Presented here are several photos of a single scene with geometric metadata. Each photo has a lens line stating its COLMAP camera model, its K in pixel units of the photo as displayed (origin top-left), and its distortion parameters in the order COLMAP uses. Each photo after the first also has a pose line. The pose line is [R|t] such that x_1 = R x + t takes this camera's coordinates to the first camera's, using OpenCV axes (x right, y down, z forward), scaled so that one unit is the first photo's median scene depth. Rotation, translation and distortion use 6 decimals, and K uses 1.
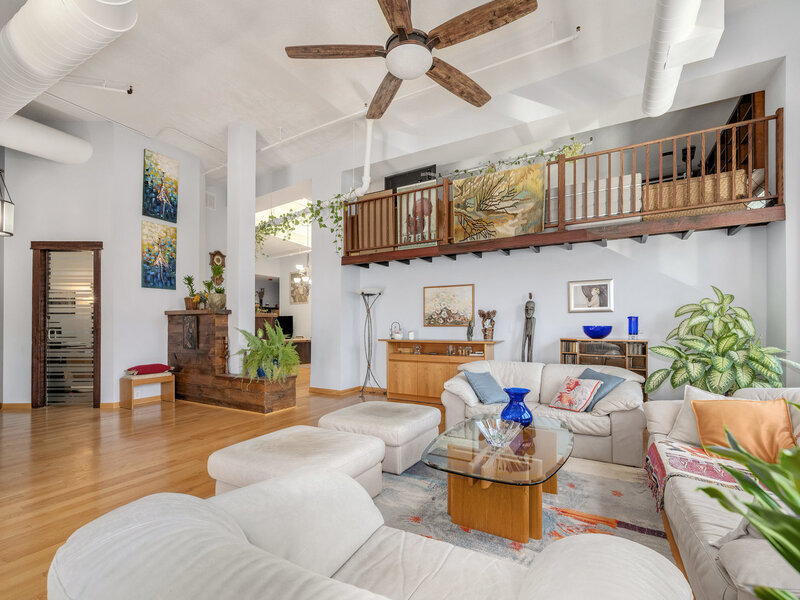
lens RADIAL K [[365.4, 0, 400.0], [0, 365.4, 325.2], [0, 0, 1]] dist [0.001625, -0.001323]
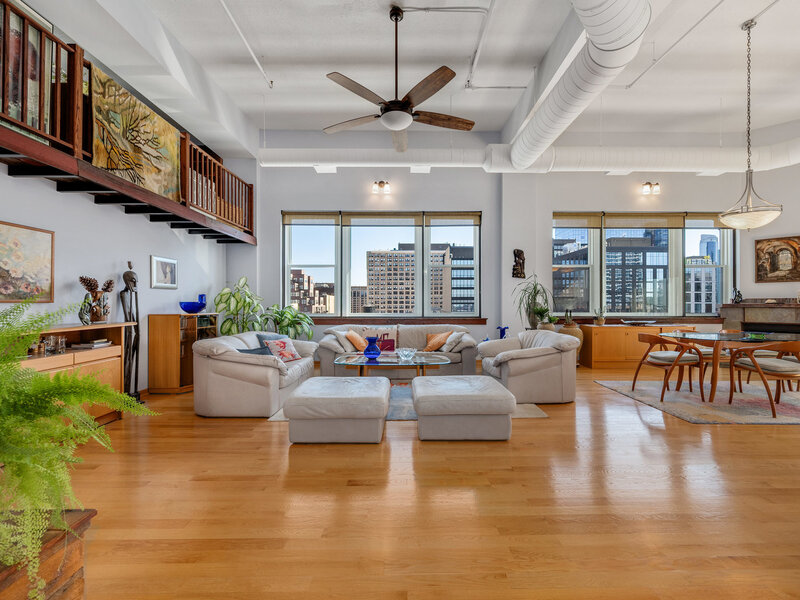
lens RADIAL K [[365.4, 0, 403.6], [0, 365.4, 302.7], [0, 0, 1]] dist [0.001625, -0.001323]
pose [[-0.513803, 0.000930, 0.857908, -0.689560], [-0.001217, 0.999998, -0.001813, 0.005161], [-0.857907, -0.001975, -0.513800, 0.933540]]
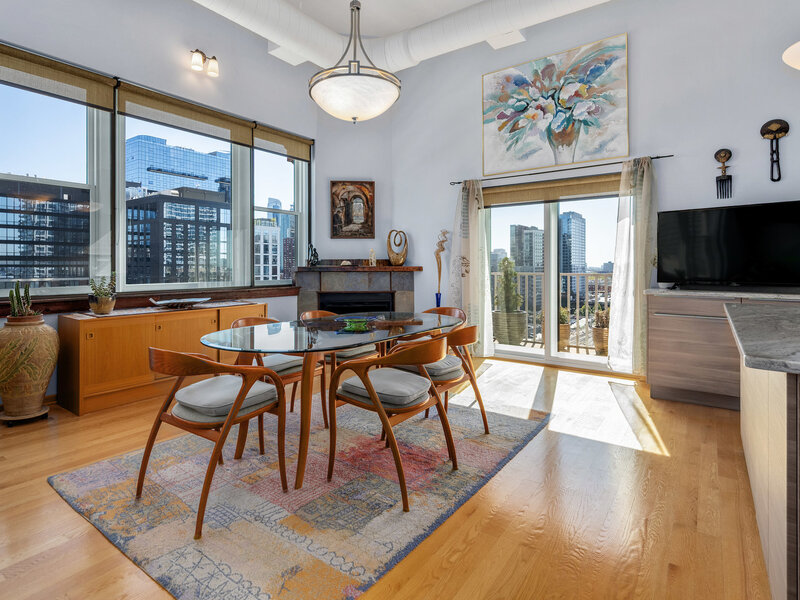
lens RADIAL K [[439.6, 0, 368.6], [0, 439.6, 266.5], [0, 0, 1]] dist [0.003307, -0.003471]
pose [[-0.992335, -0.000789, 0.123570, -0.448016], [-0.000567, 0.999998, 0.001837, 0.003694], [-0.123572, 0.001752, -0.992334, 0.308010]]
